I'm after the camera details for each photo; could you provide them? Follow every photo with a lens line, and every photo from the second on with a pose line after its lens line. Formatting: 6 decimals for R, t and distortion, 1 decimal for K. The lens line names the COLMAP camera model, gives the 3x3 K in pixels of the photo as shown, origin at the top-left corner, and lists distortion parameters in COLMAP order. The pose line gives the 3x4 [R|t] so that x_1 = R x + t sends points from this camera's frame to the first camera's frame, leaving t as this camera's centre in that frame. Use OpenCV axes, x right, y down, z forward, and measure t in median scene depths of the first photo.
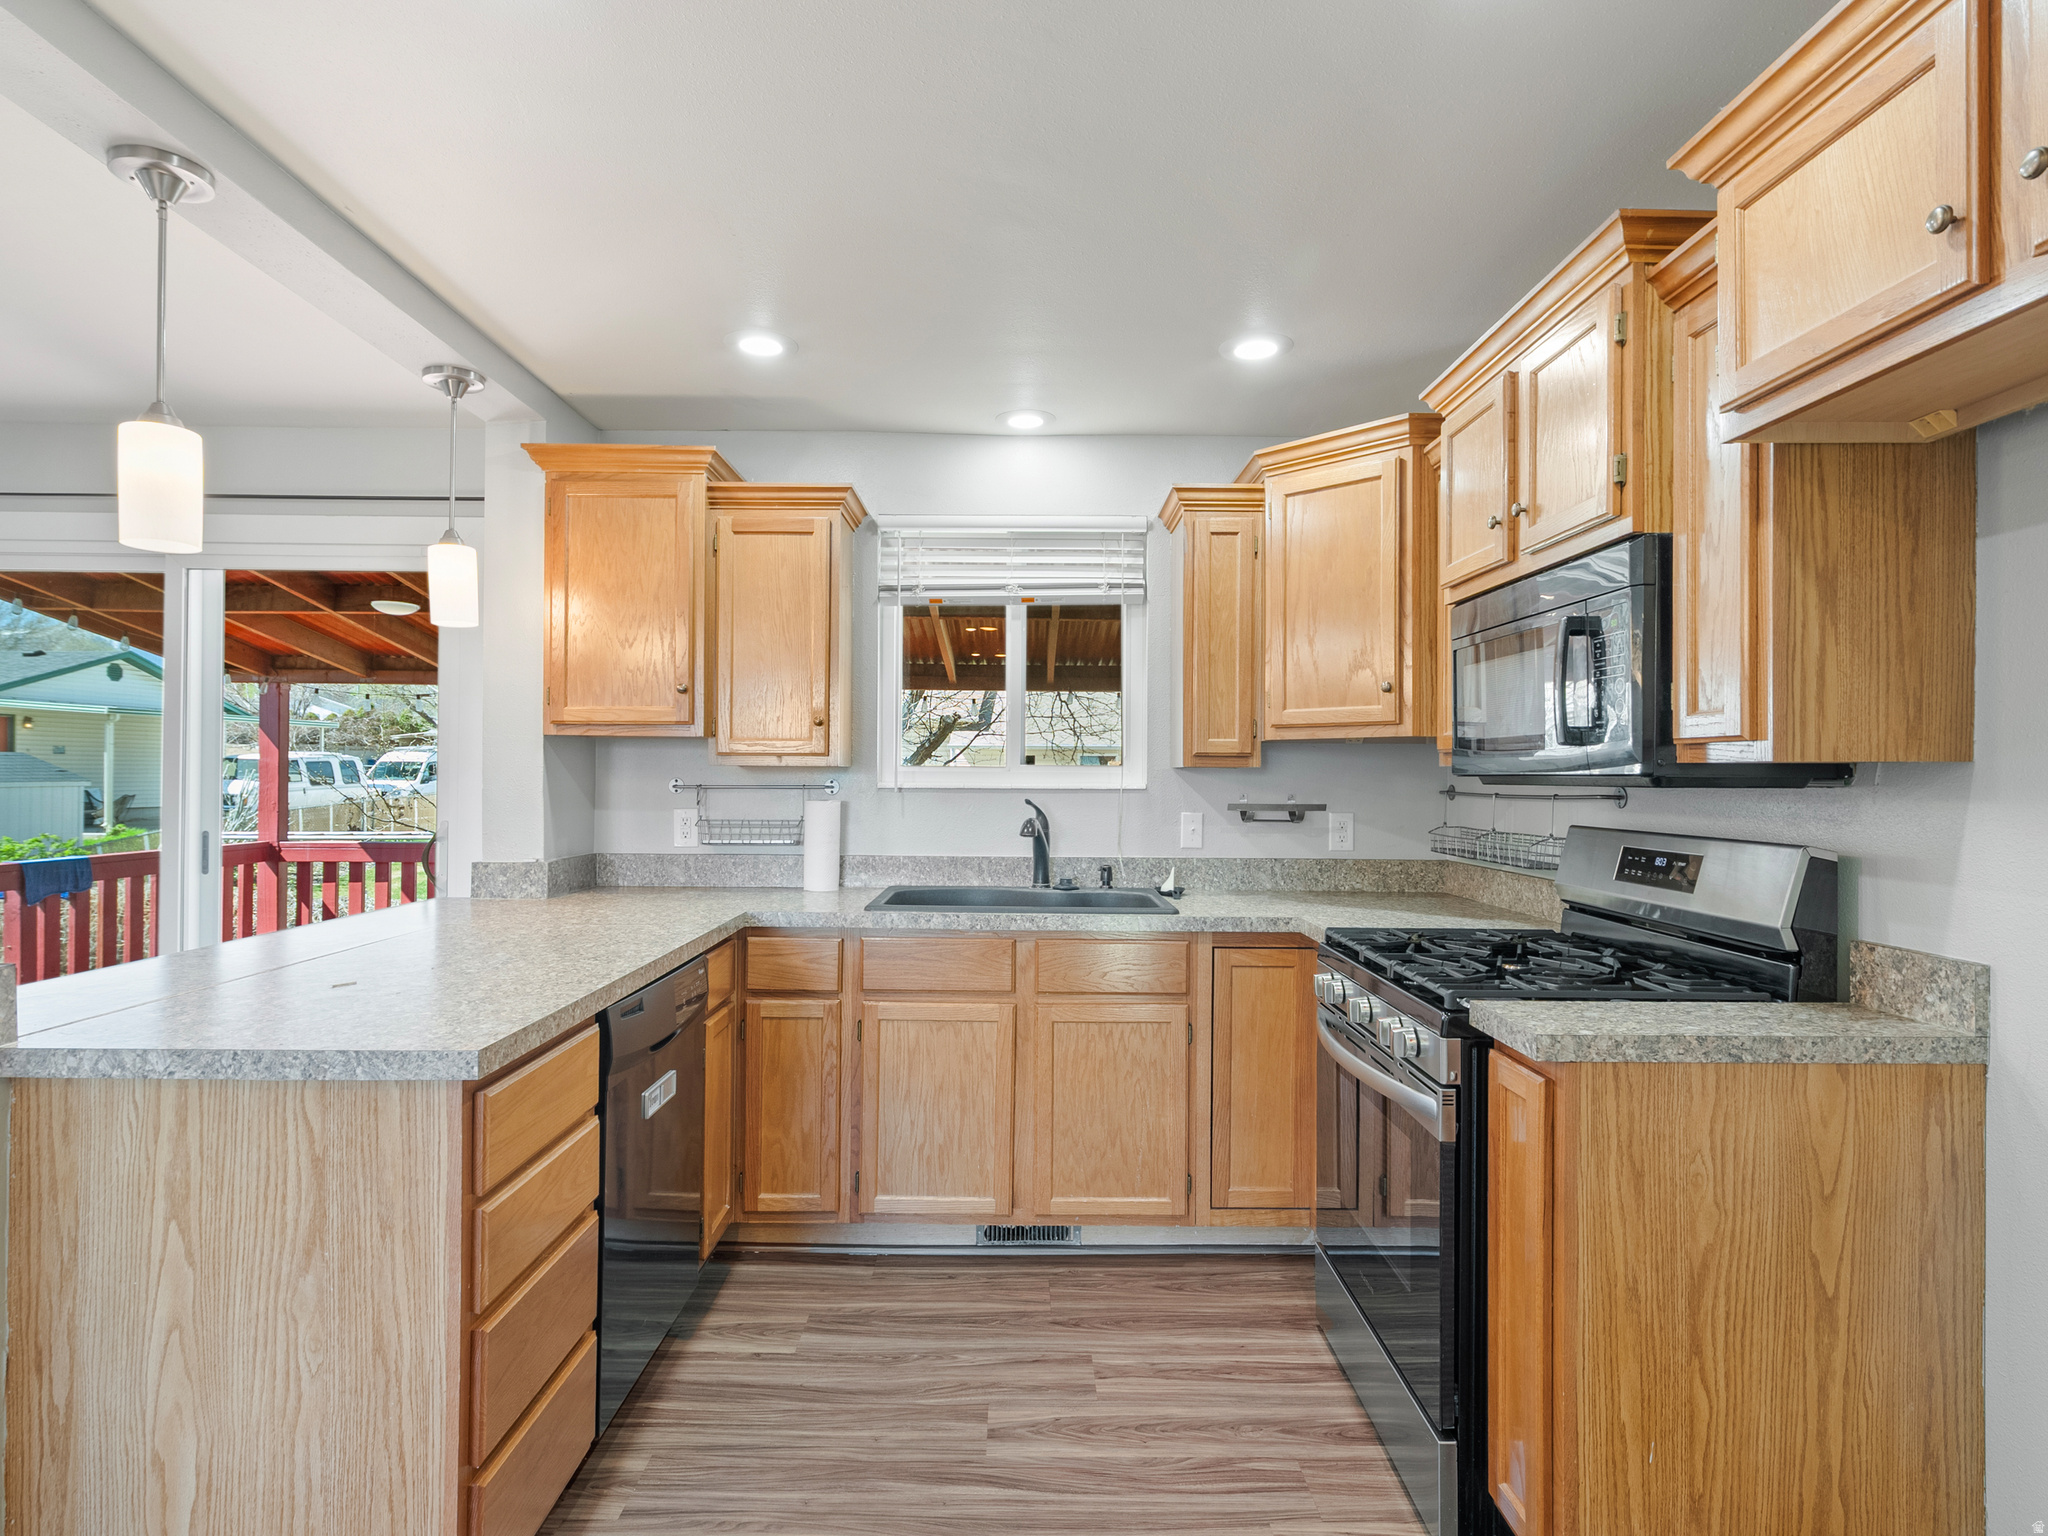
lens RADIAL K [[1063.4, 0, 1022.8], [0, 1063.4, 772.8], [0, 0, 1]] dist [-0.001524, 0.002060]
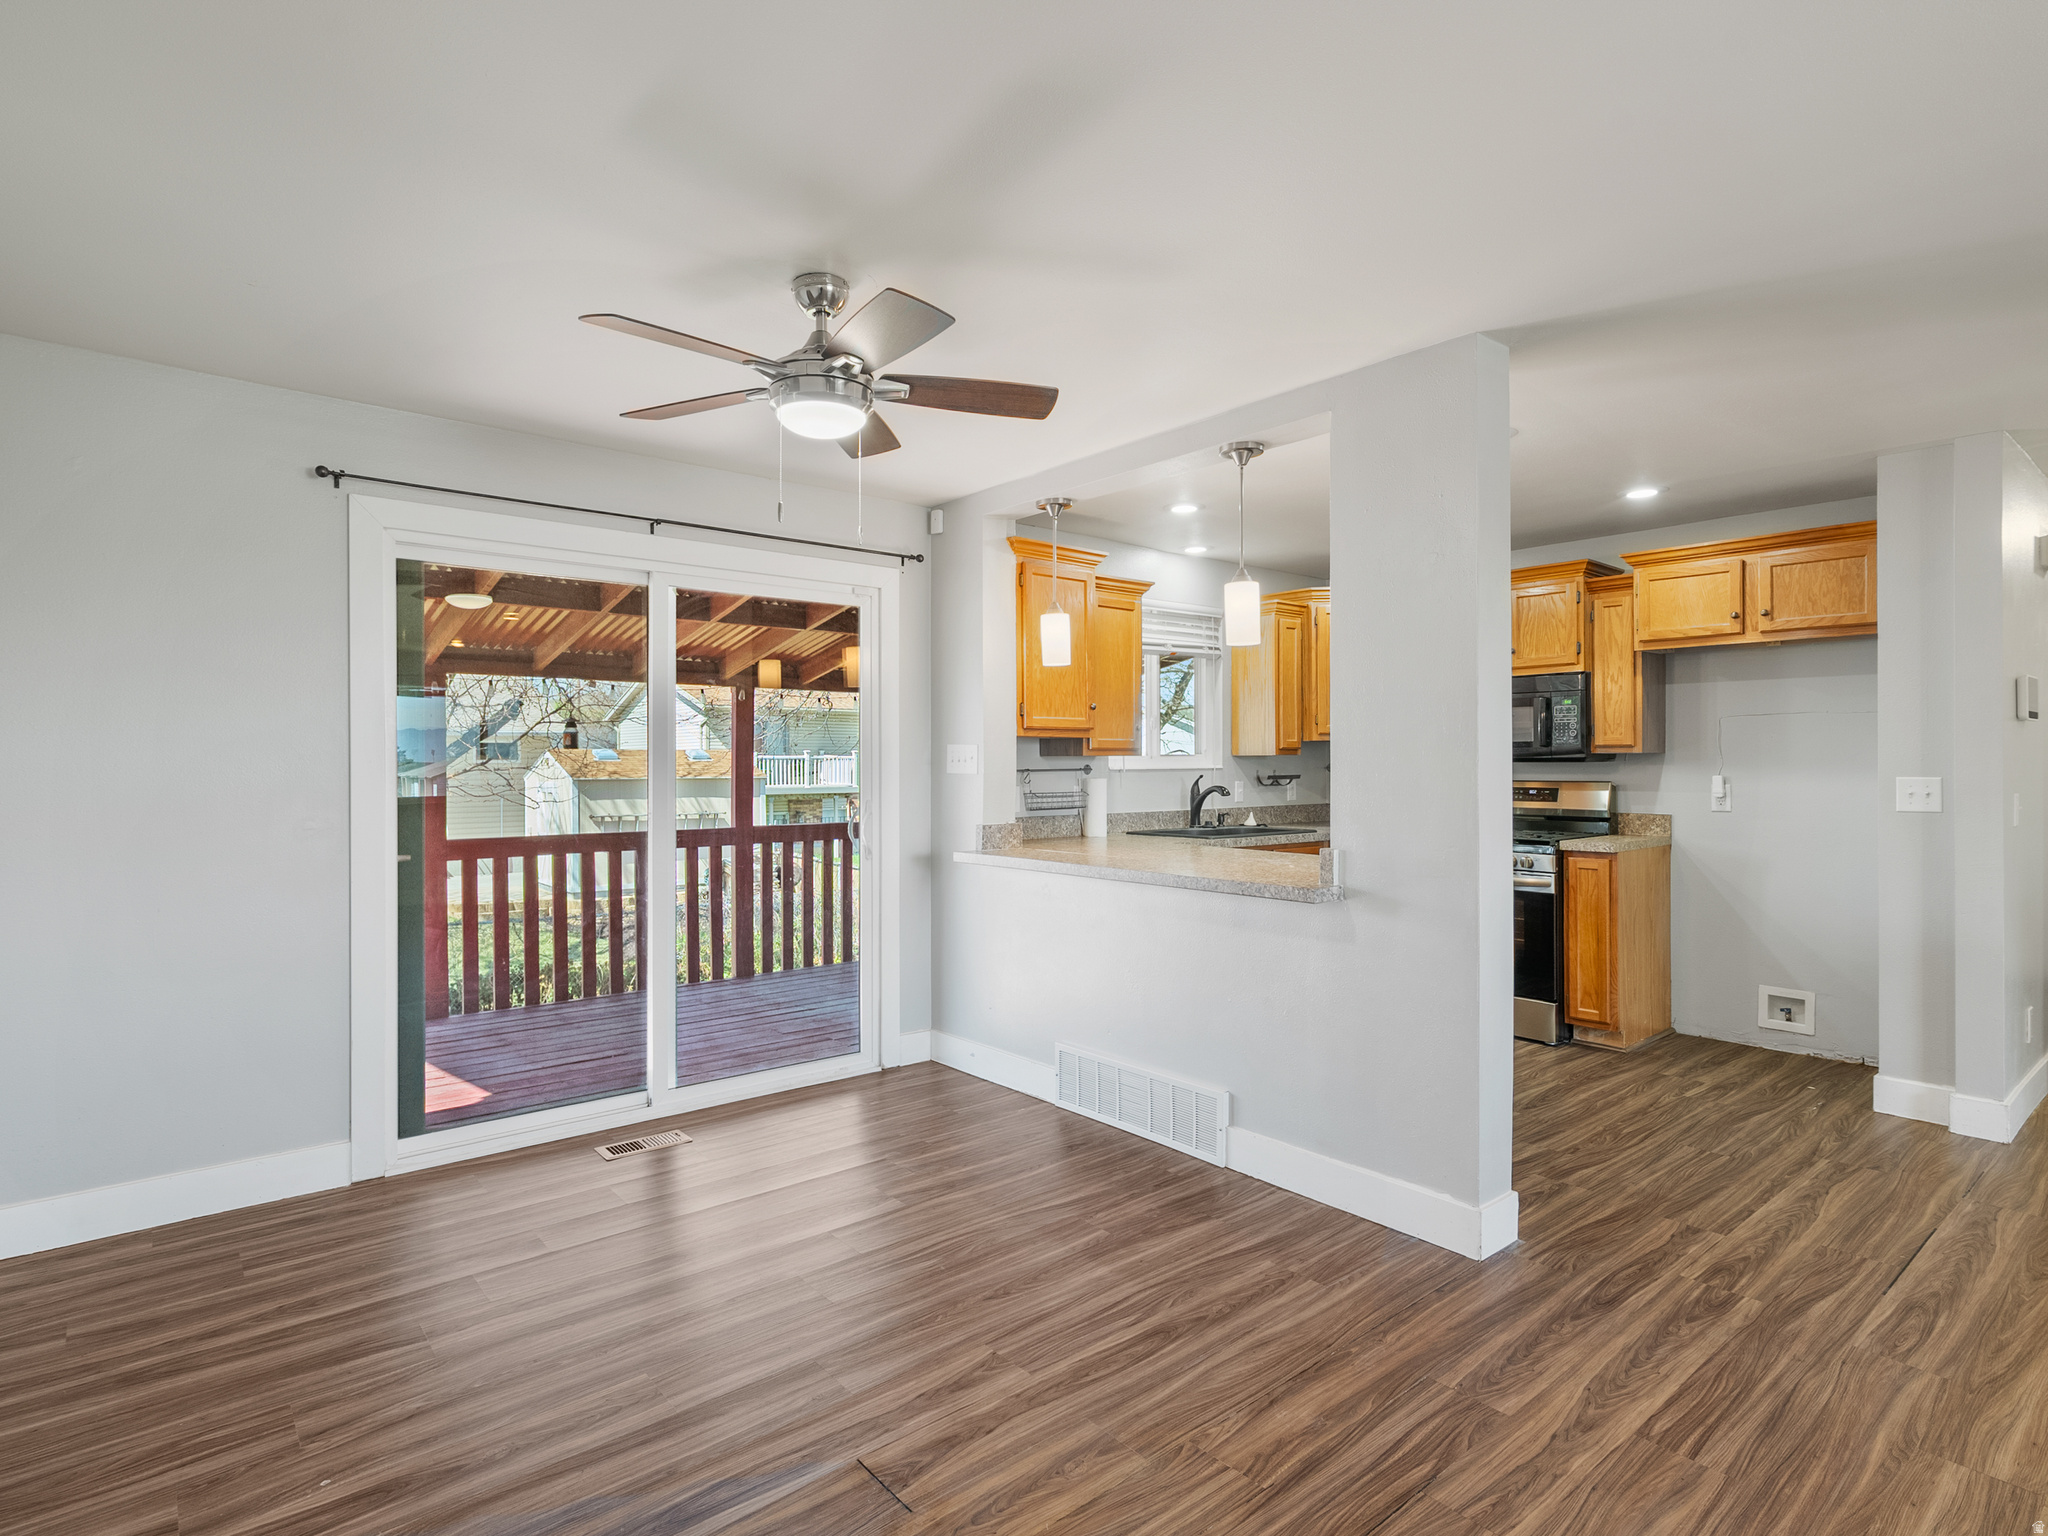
lens RADIAL K [[1070.4, 0, 1026.4], [0, 1070.4, 765.4], [0, 0, 1]] dist [-0.002389, 0.001459]
pose [[0.771908, -0.011564, 0.635629, -1.592772], [0.007736, 0.999931, 0.008797, -0.009140], [-0.635688, -0.001873, 0.771944, -0.165781]]
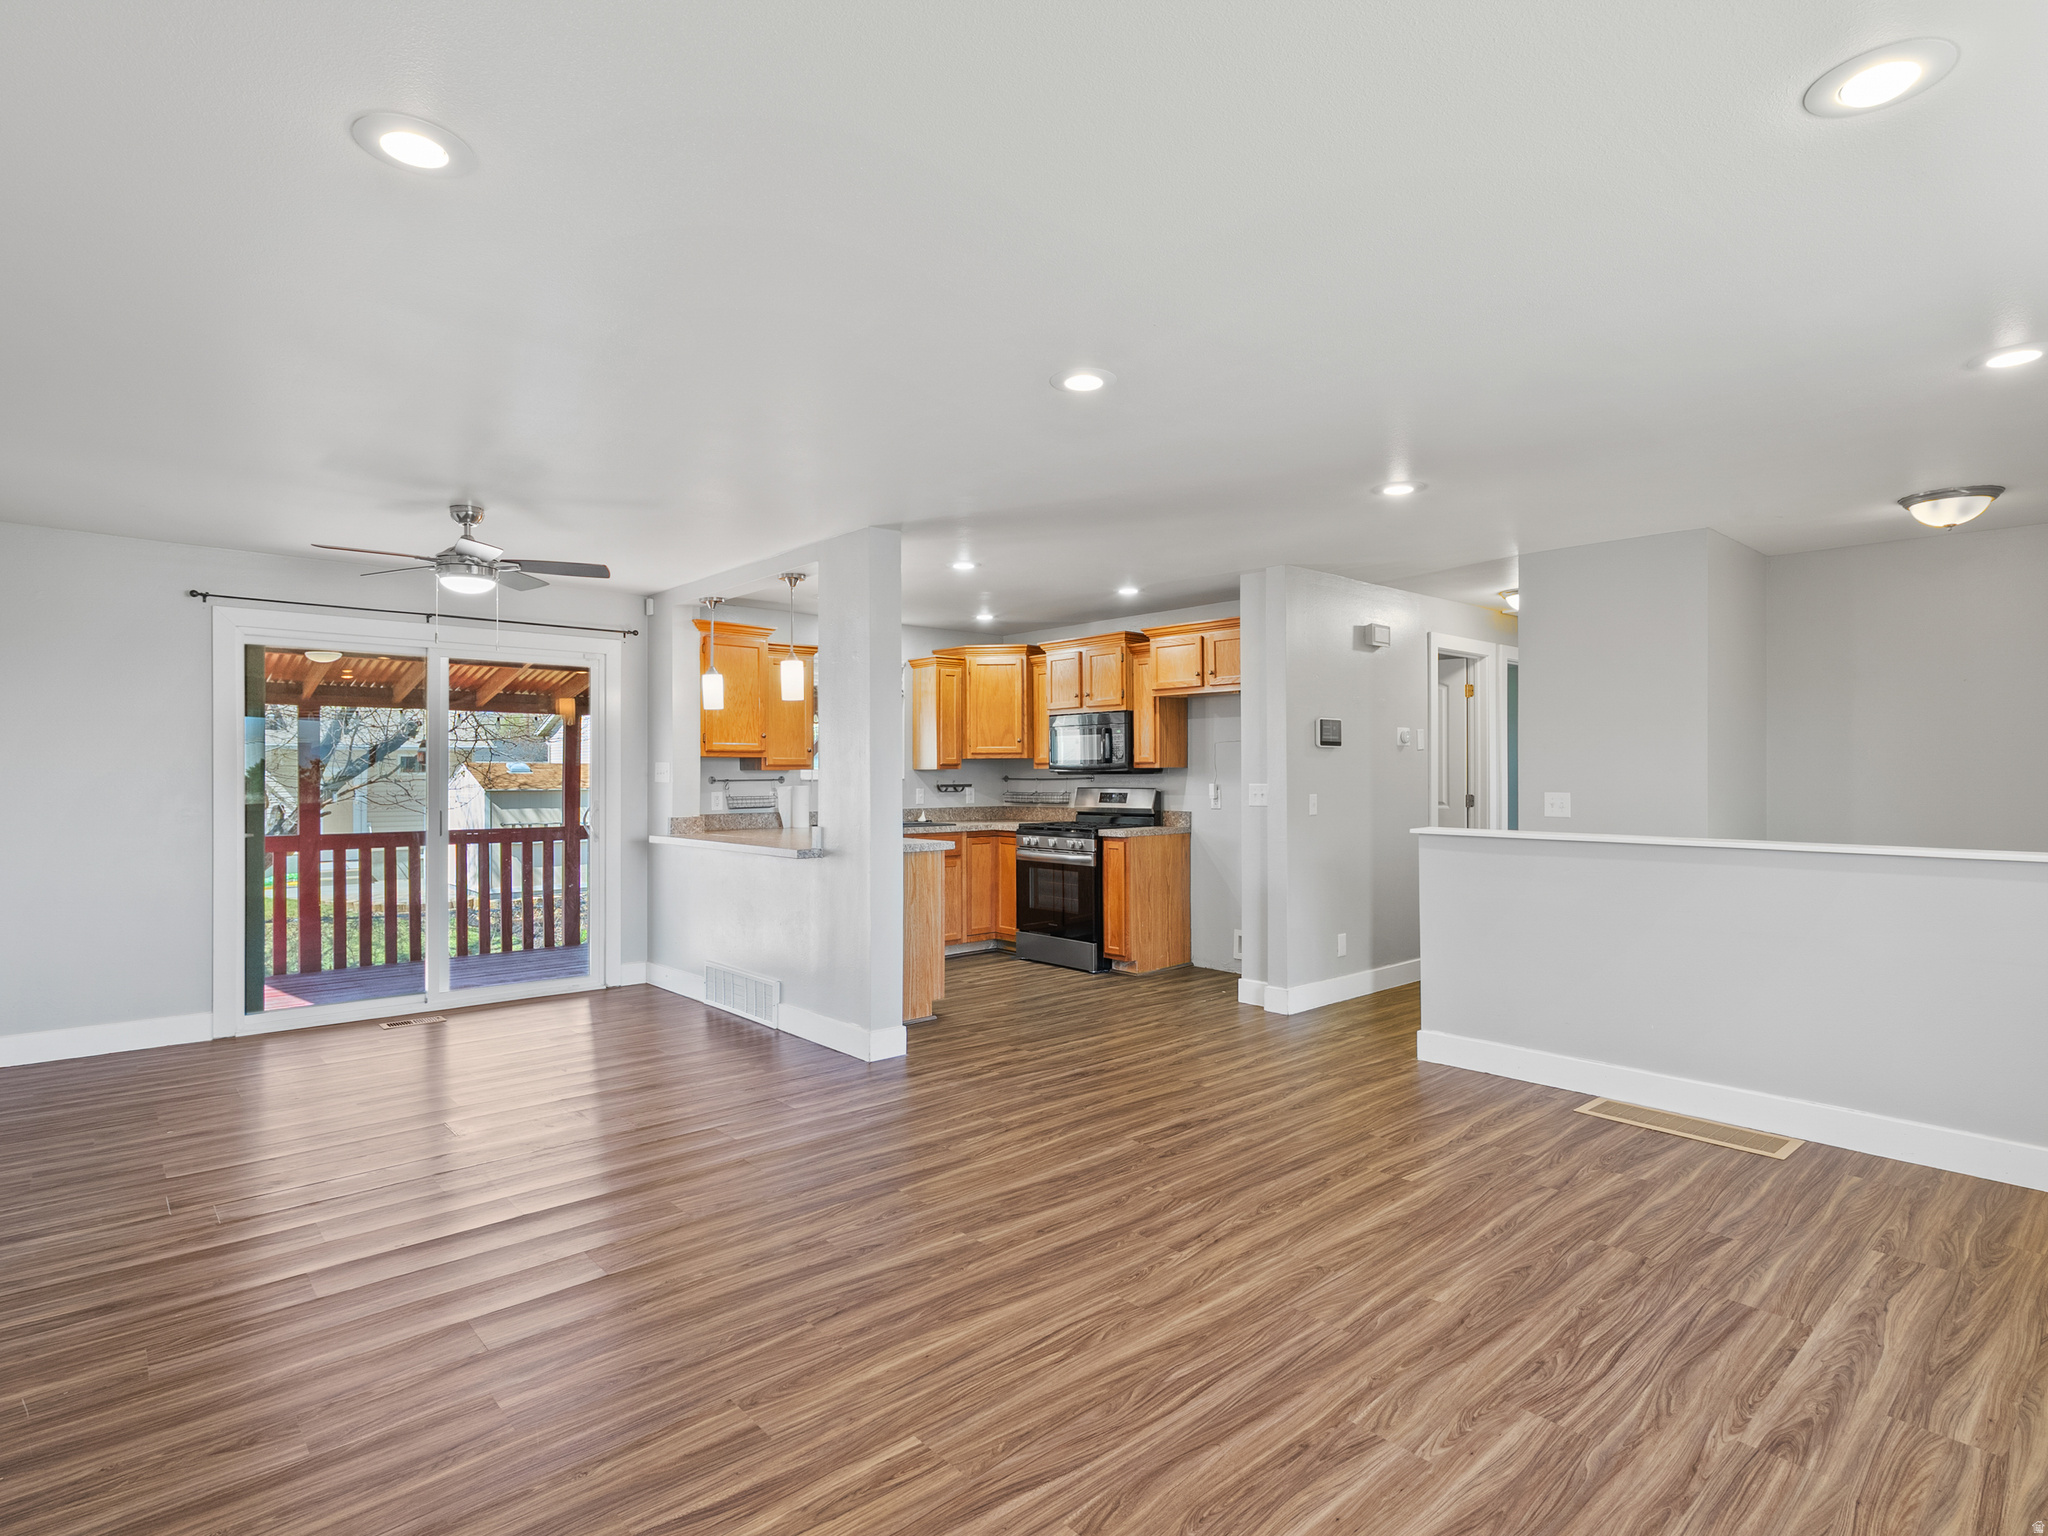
lens RADIAL K [[1069.2, 0, 1020.0], [0, 1069.2, 775.8], [0, 0, 1]] dist [0.001231, 0.000988]
pose [[0.752732, -0.011050, 0.658234, -1.588741], [0.008152, 0.999939, 0.007464, -0.008985], [-0.658276, -0.000253, 0.752776, -1.178698]]
